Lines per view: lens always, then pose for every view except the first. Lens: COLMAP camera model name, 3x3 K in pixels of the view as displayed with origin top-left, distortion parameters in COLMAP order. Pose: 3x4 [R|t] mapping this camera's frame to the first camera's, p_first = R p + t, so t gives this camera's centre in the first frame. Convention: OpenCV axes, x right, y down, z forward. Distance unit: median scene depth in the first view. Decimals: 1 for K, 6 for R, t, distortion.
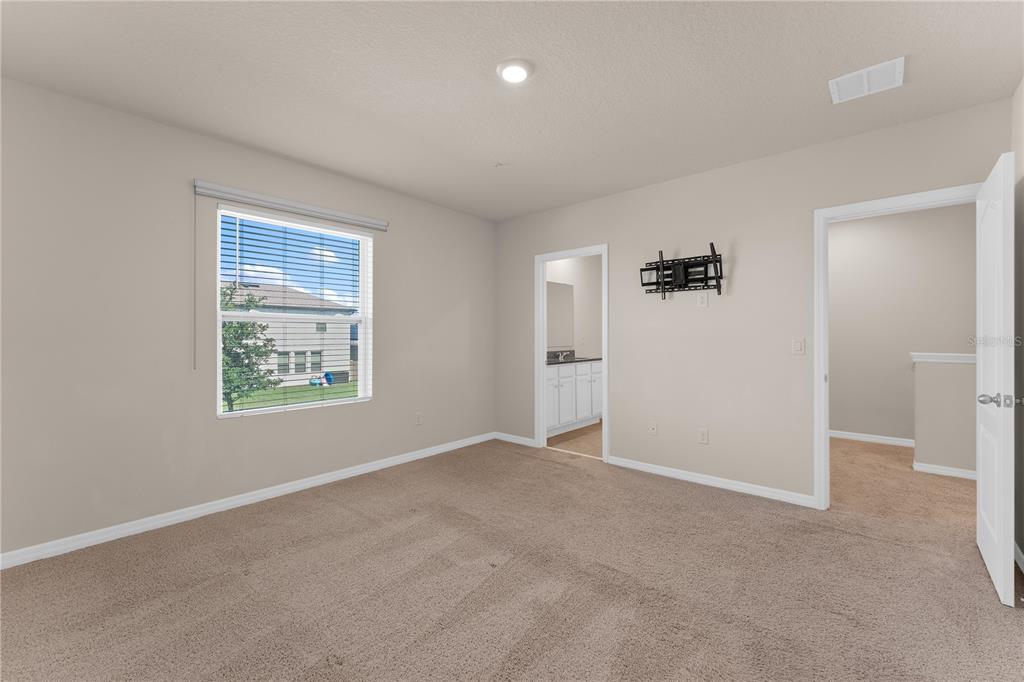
lens RADIAL K [[419.2, 0, 515.5], [0, 419.2, 338.6], [0, 0, 1]] dist [0.013859, 0.000961]
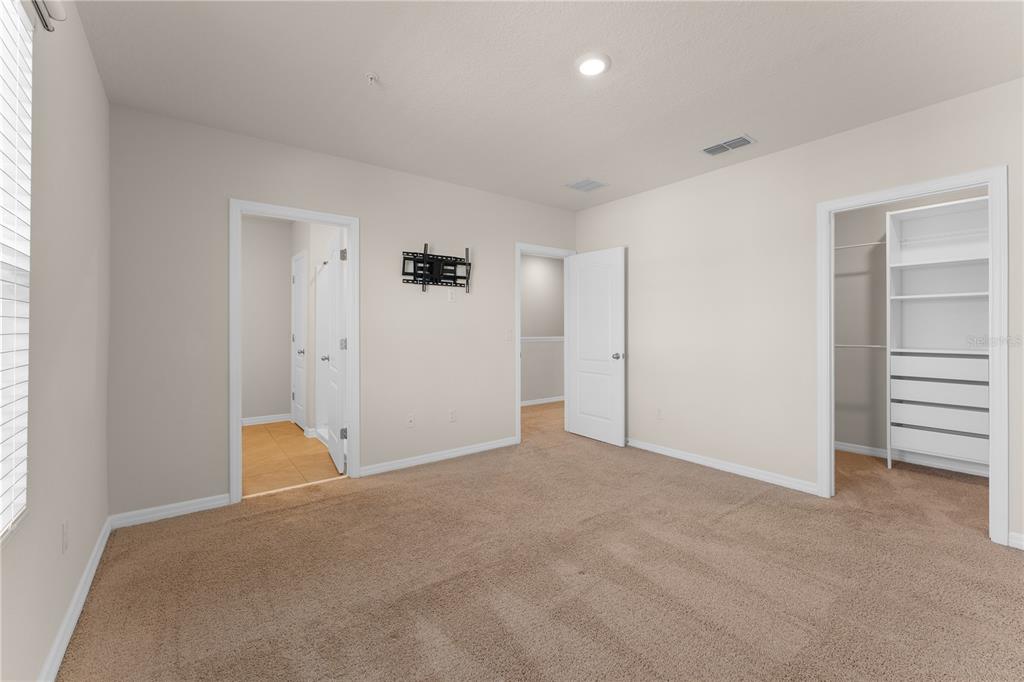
lens RADIAL K [[419.2, 0, 512.8], [0, 419.2, 330.5], [0, 0, 1]] dist [0.013859, 0.000961]
pose [[0.218957, -0.006304, 0.975714, -0.611054], [0.006840, 0.999964, 0.004926, -0.001870], [-0.975711, 0.005596, 0.218992, 0.580008]]
